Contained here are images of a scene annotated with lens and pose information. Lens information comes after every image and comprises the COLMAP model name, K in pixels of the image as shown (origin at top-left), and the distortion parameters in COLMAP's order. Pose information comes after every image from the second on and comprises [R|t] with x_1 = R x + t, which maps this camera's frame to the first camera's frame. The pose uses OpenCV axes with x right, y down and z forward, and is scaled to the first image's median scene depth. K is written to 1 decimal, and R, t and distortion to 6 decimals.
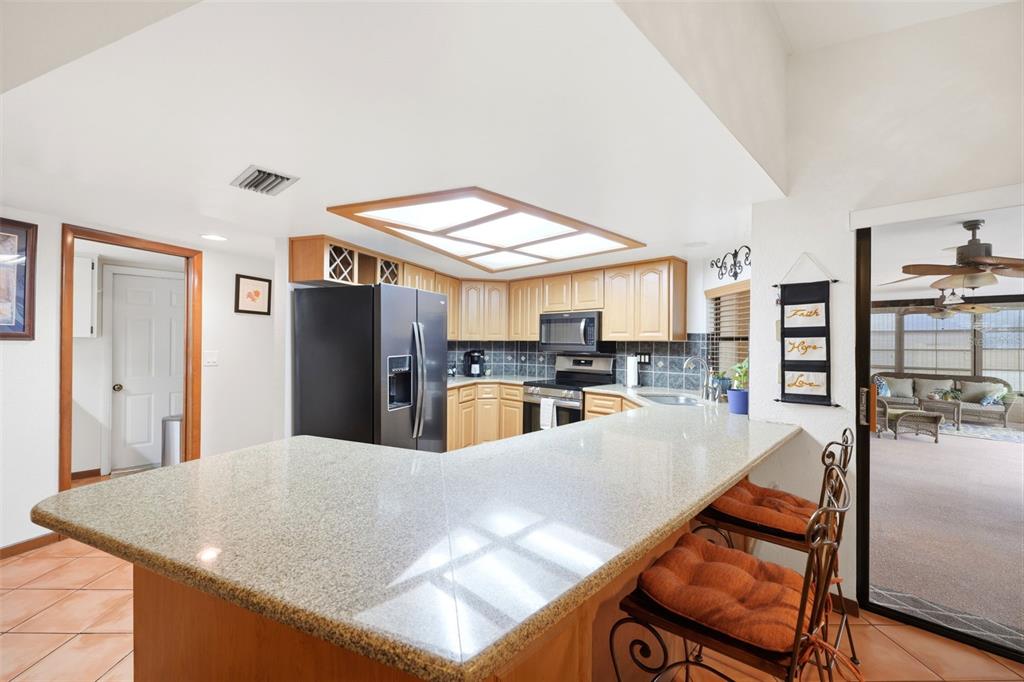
lens RADIAL K [[417.0, 0, 512.2], [0, 417.0, 342.4], [0, 0, 1]] dist [0.000656, 0.000131]
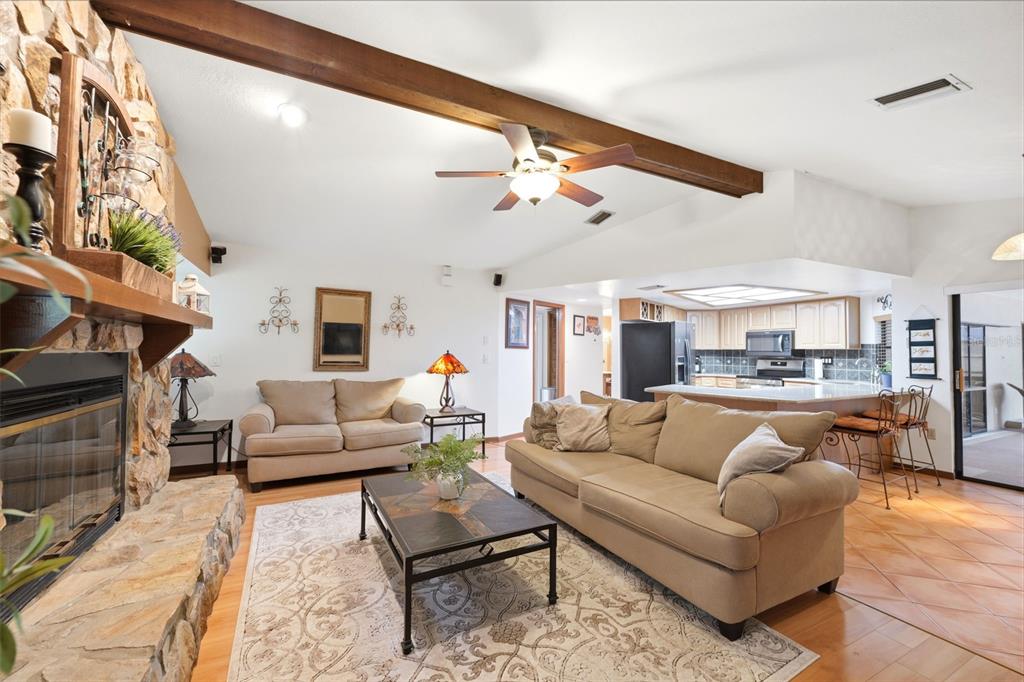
lens RADIAL K [[417.0, 0, 512.2], [0, 417.0, 342.4], [0, 0, 1]] dist [0.000656, 0.000131]
pose [[0.943862, -0.008183, -0.330240, -0.286608], [-0.000312, 0.999671, -0.025664, 0.012144], [0.330341, 0.024326, 0.943548, -0.879402]]
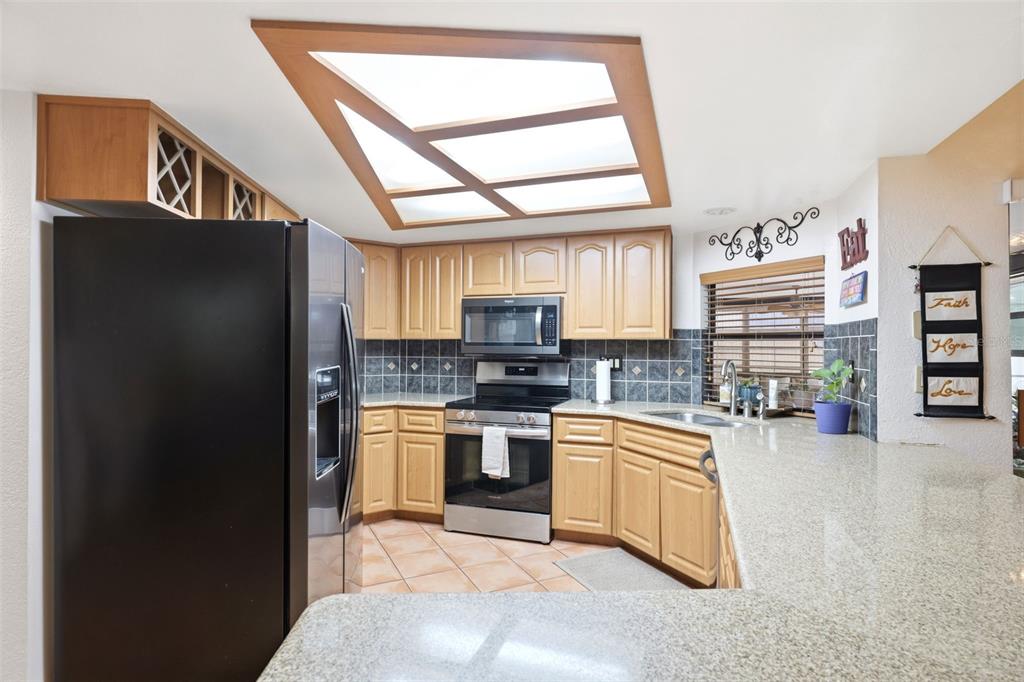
lens RADIAL K [[531.3, 0, 512.8], [0, 531.3, 342.9], [0, 0, 1]] dist [-0.000702, 0.000055]
pose [[0.903311, -0.003460, 0.428972, -0.265756], [0.003056, 0.999994, 0.001631, 0.000958], [-0.428975, -0.000162, 0.903316, 0.246986]]
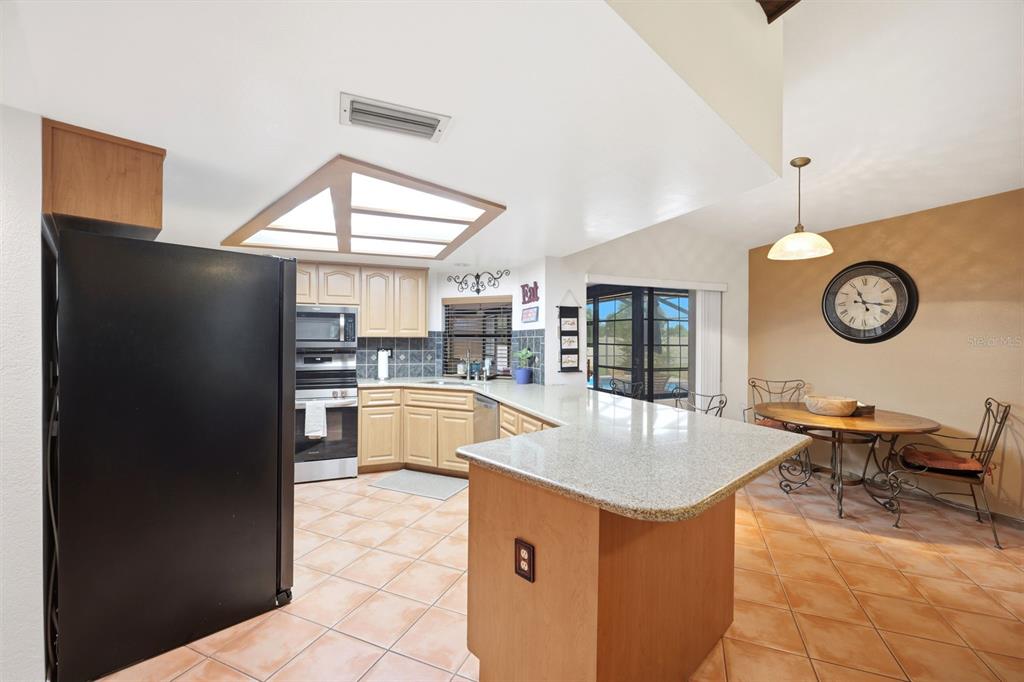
lens RADIAL K [[417.0, 0, 512.2], [0, 417.0, 342.4], [0, 0, 1]] dist [0.000656, 0.000131]
pose [[0.411993, -0.010629, 0.911125, -0.599430], [-0.001654, 0.999922, 0.012413, -0.003913], [-0.911186, -0.006621, 0.411943, 0.259531]]
